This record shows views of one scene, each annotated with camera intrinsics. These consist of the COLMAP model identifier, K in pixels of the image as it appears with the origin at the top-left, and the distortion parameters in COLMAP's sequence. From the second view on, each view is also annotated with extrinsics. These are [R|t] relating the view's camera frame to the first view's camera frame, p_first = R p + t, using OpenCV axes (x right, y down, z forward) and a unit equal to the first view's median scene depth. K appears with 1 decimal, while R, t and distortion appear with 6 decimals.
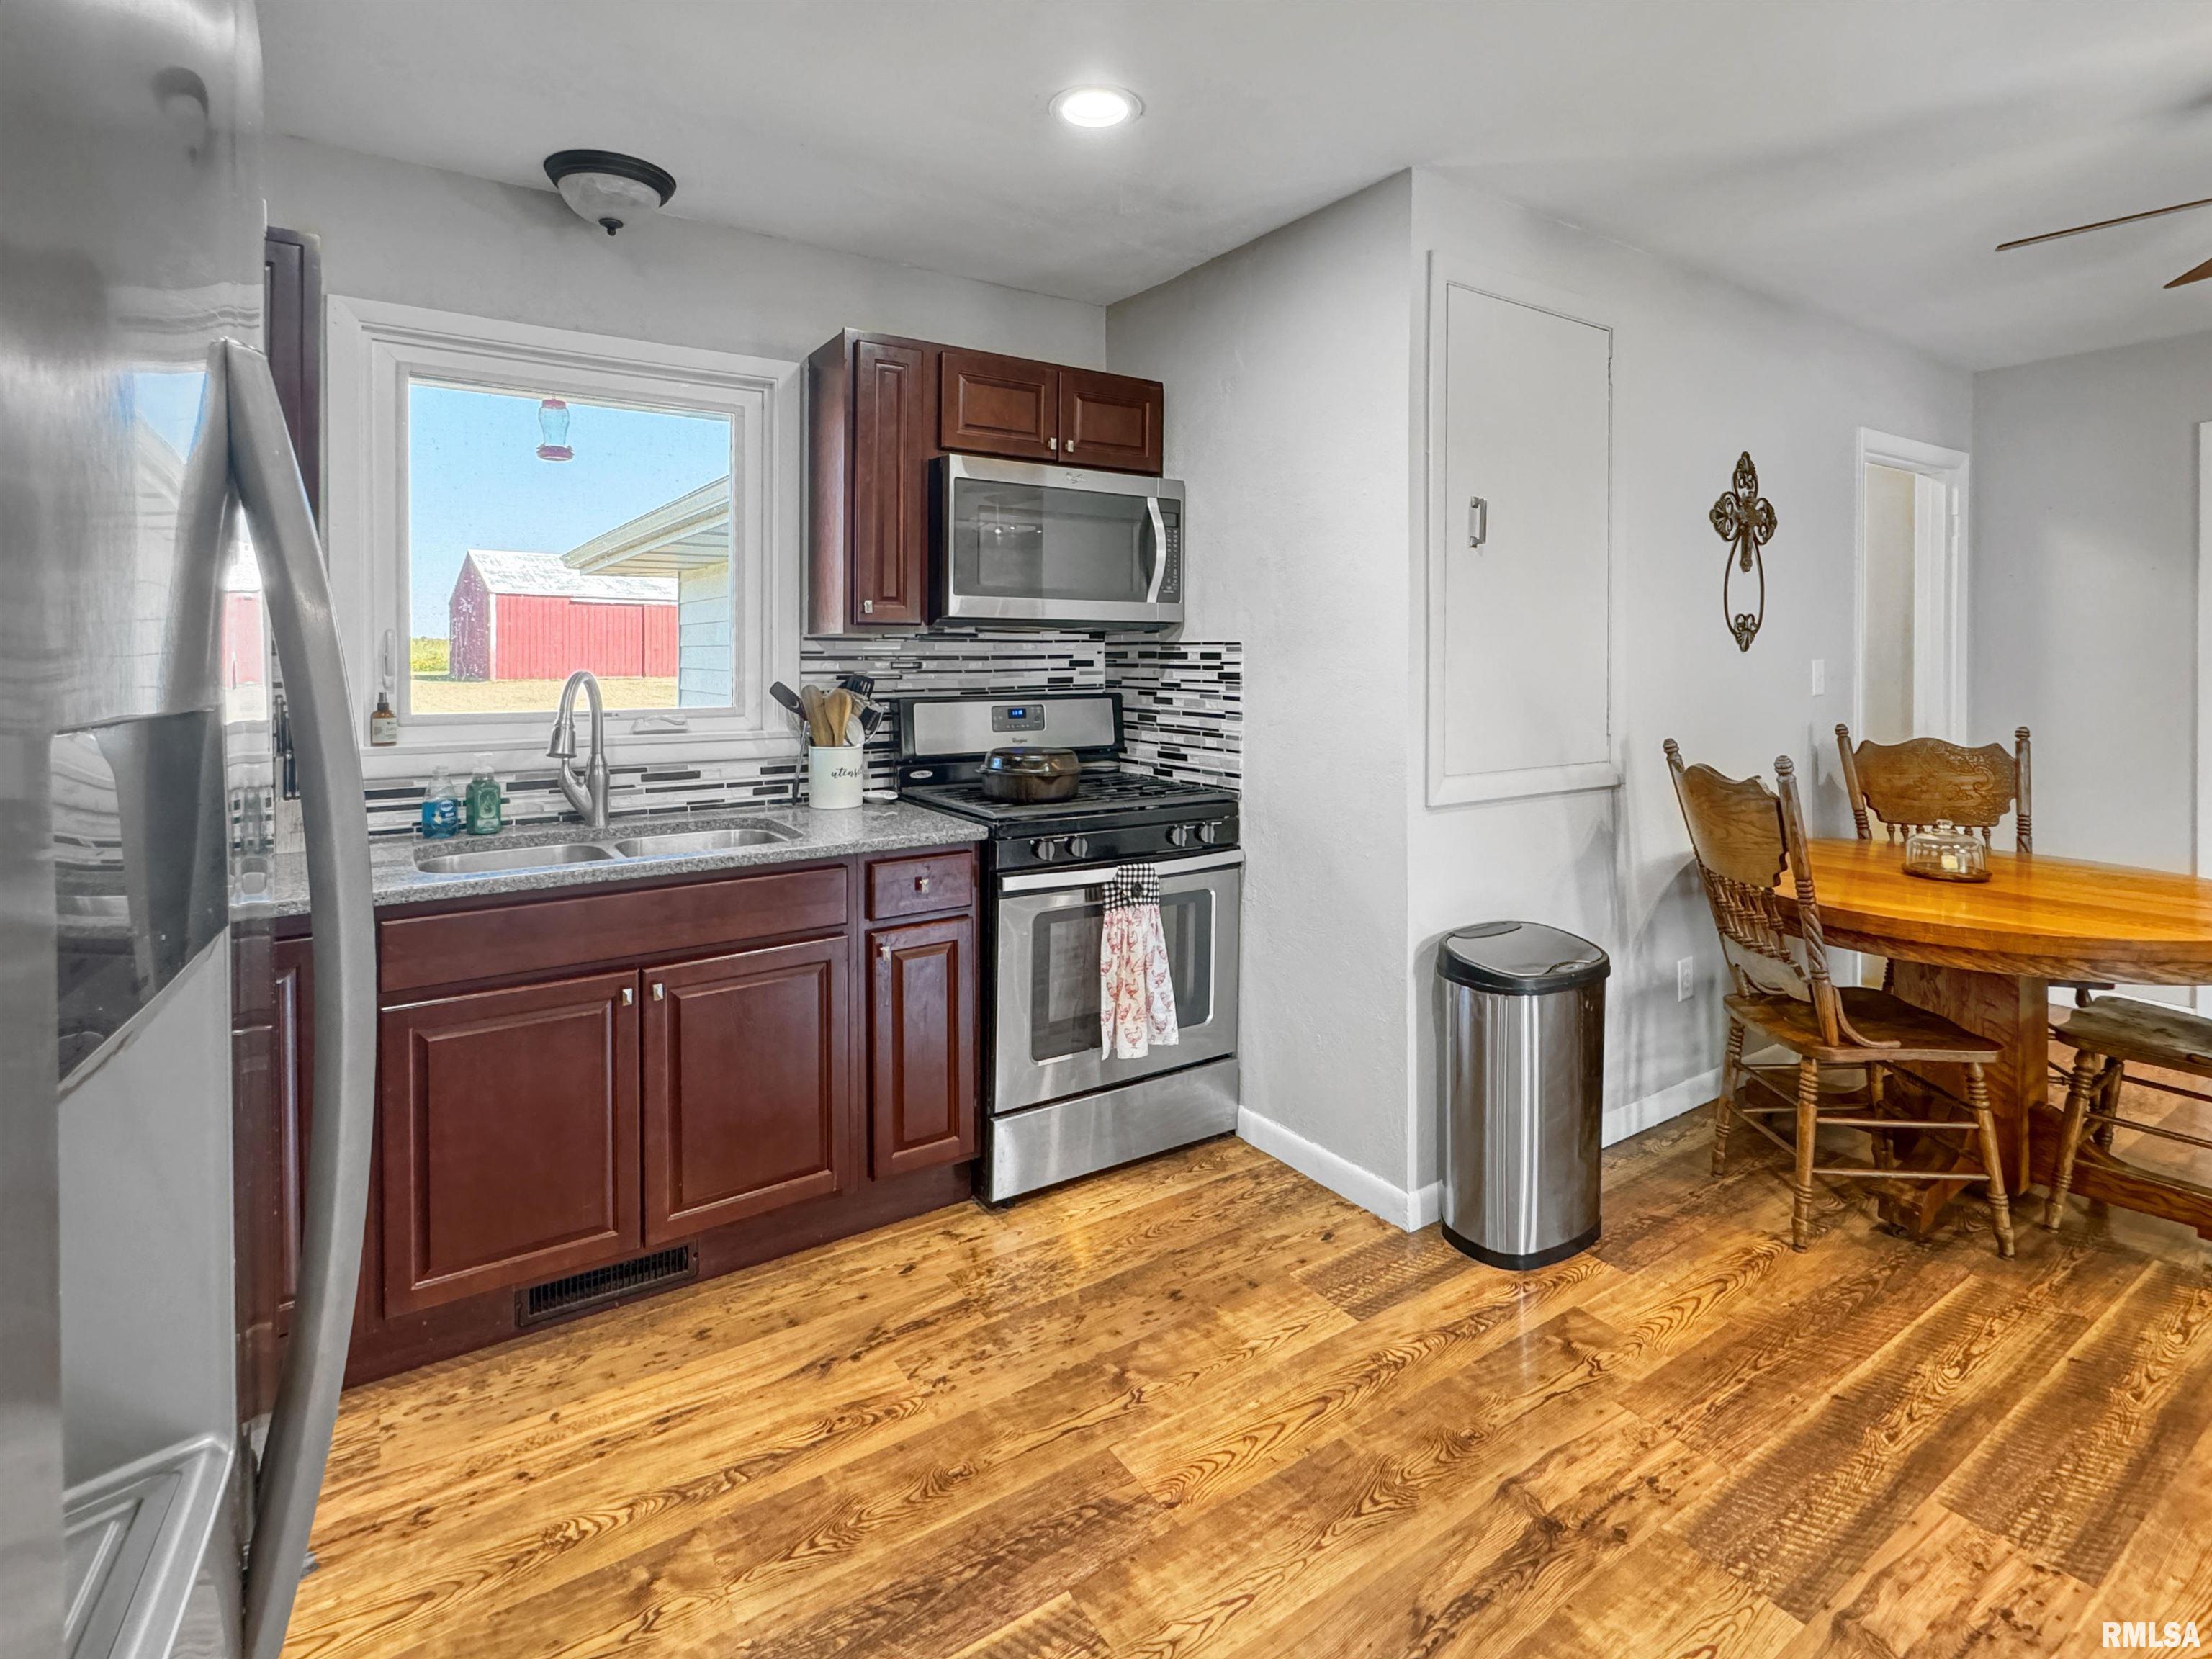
lens RADIAL K [[1090.8, 0, 1112.6], [0, 1090.8, 651.8], [0, 0, 1]] dist [0.002348, 0.000760]
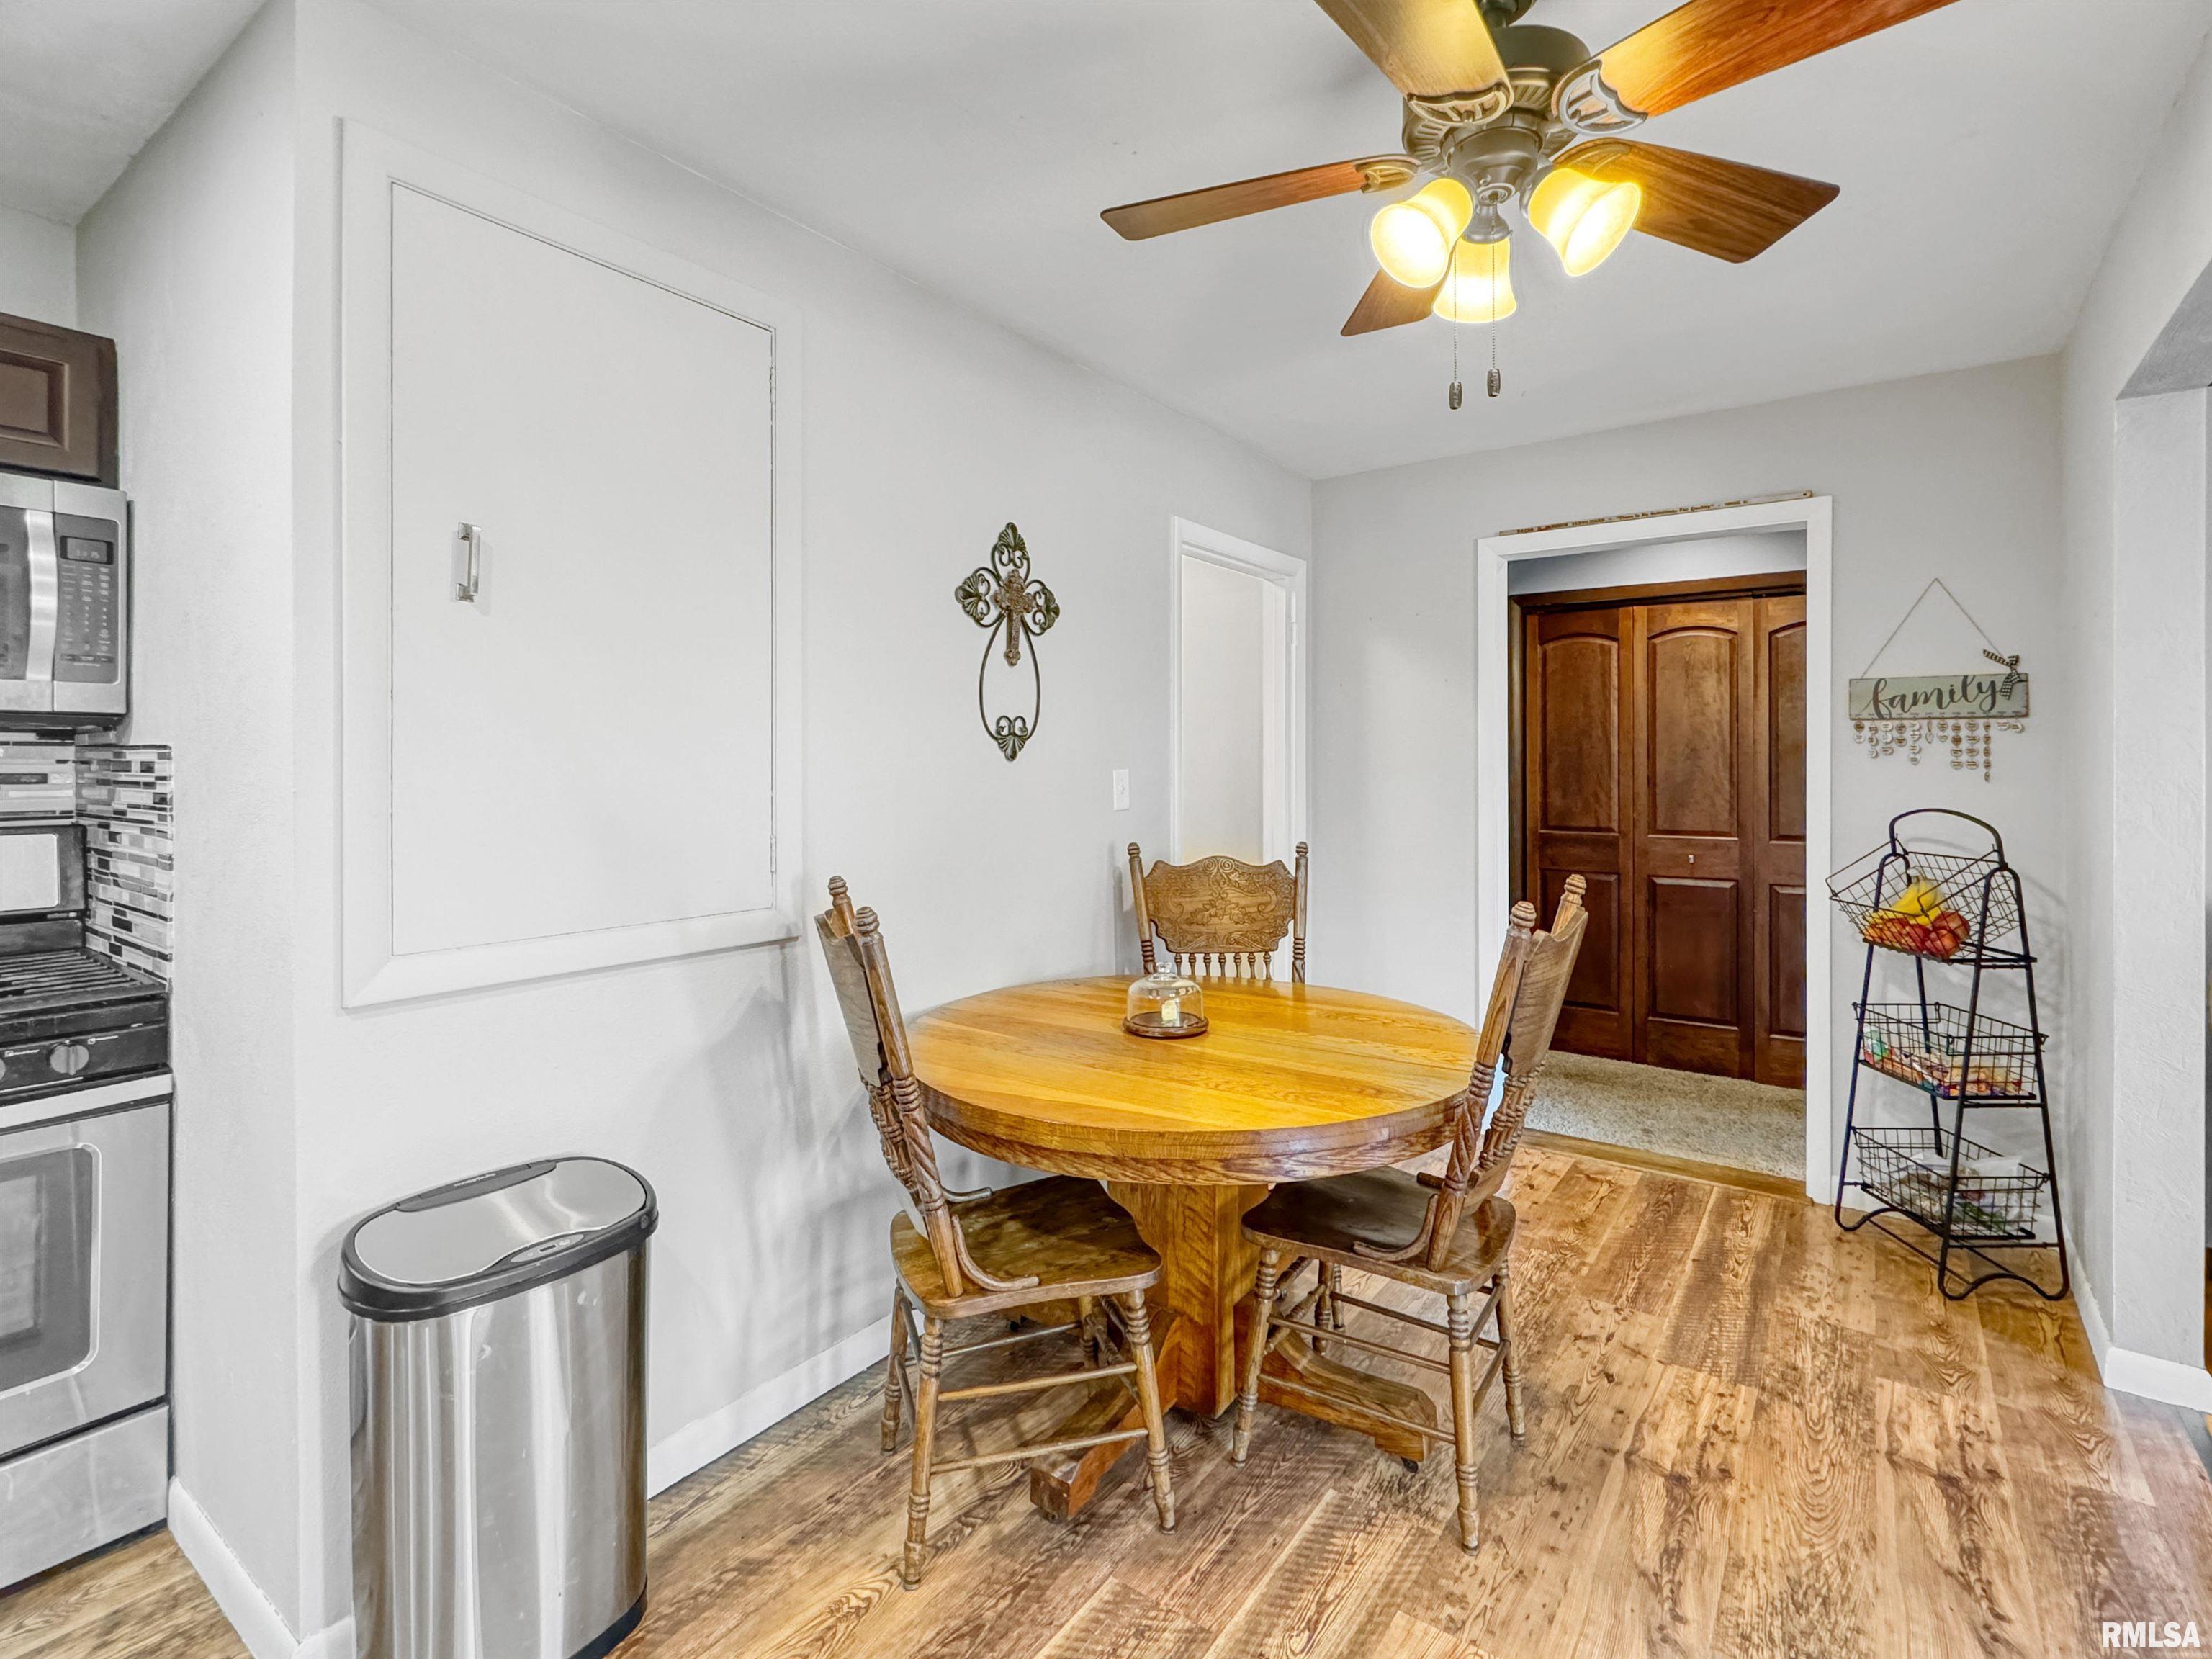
lens RADIAL K [[1061.8, 0, 1107.3], [0, 1061.8, 749.1], [0, 0, 1]] dist [-0.000006, -0.000571]
pose [[0.938830, 0.004559, 0.344352, 0.399265], [-0.000836, 0.999940, -0.010959, -0.000270], [-0.344381, 0.010001, 0.938777, 0.227585]]
